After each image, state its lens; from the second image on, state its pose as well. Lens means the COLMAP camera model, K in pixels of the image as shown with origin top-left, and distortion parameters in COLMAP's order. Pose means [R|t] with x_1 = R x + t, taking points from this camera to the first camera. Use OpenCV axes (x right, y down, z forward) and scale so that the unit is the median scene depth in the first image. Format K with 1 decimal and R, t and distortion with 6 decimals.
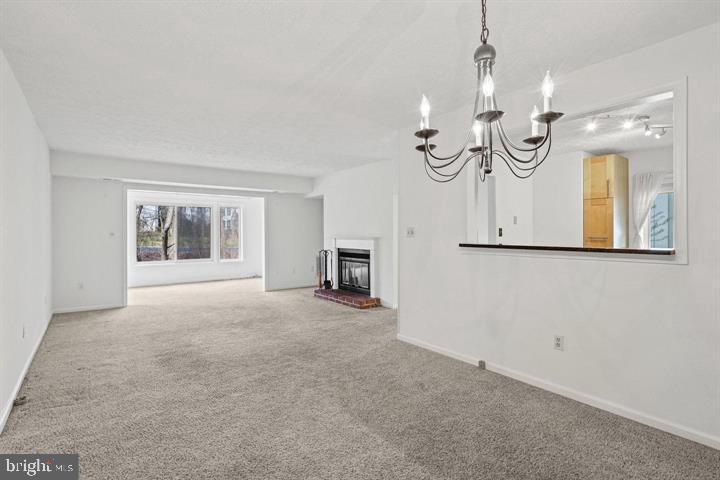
lens RADIAL K [[353.5, 0, 360.0], [0, 353.5, 240.0], [0, 0, 1]] dist [-0.000750, -0.000025]
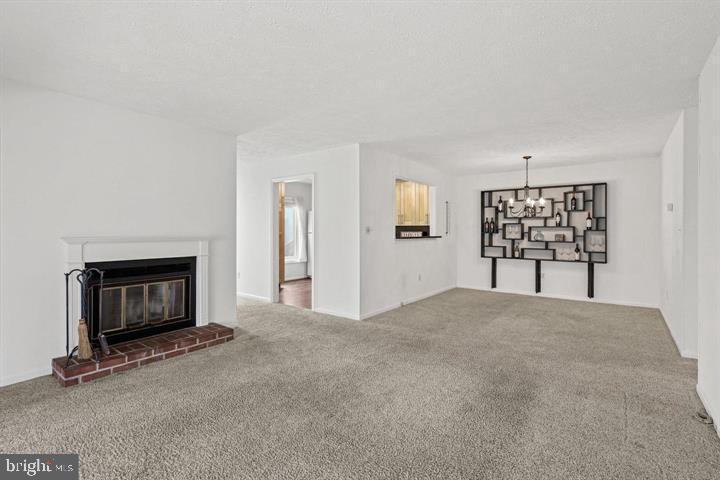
lens RADIAL K [[335.7, 0, 356.5], [0, 335.7, 234.3], [0, 0, 1]] dist [0.000248, 0.000165]
pose [[-0.245982, -0.009966, 0.969223, -1.154670], [0.019618, 0.999691, 0.015259, -0.030133], [-0.969076, 0.022767, -0.245710, 1.513916]]
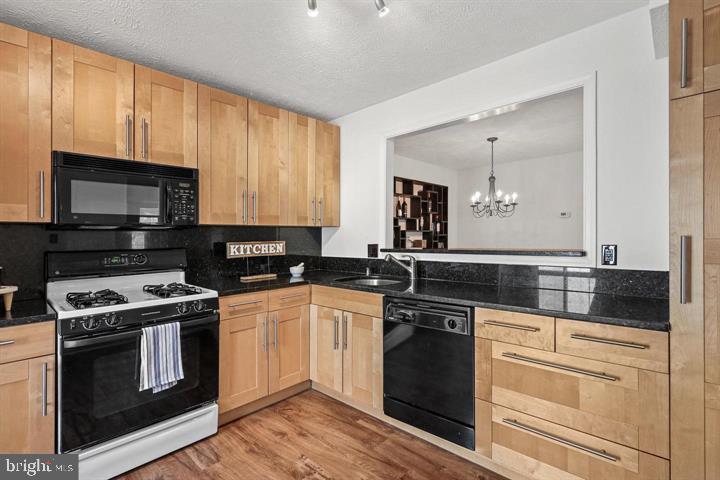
lens RADIAL K [[343.4, 0, 360.0], [0, 343.4, 240.0], [0, 0, 1]] dist [0.001337, 0.000369]
pose [[-0.987874, 0.017418, -0.154276, 0.777404], [0.012739, 0.999430, 0.031266, -0.035437], [0.154732, 0.028921, -0.987533, 1.497664]]
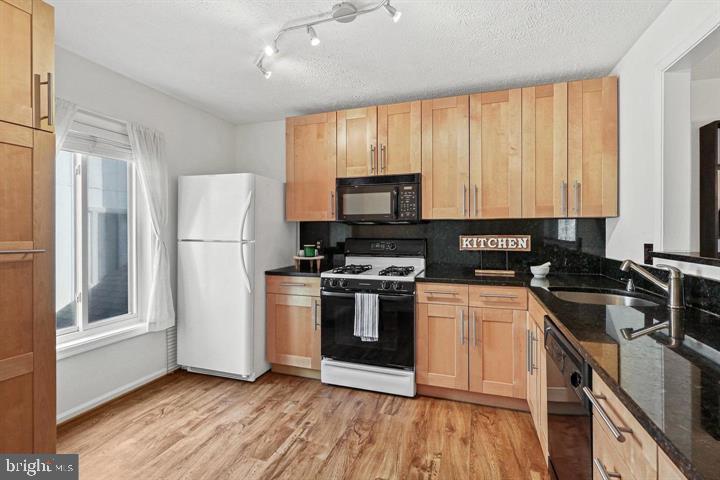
lens RADIAL K [[342.9, 0, 359.0], [0, 342.9, 230.9], [0, 0, 1]] dist [-0.001210, 0.000093]
pose [[-0.542015, 0.004012, 0.840360, 0.384954], [0.019021, 0.999791, 0.007496, -0.030711], [-0.840154, 0.020047, -0.541978, 1.333076]]
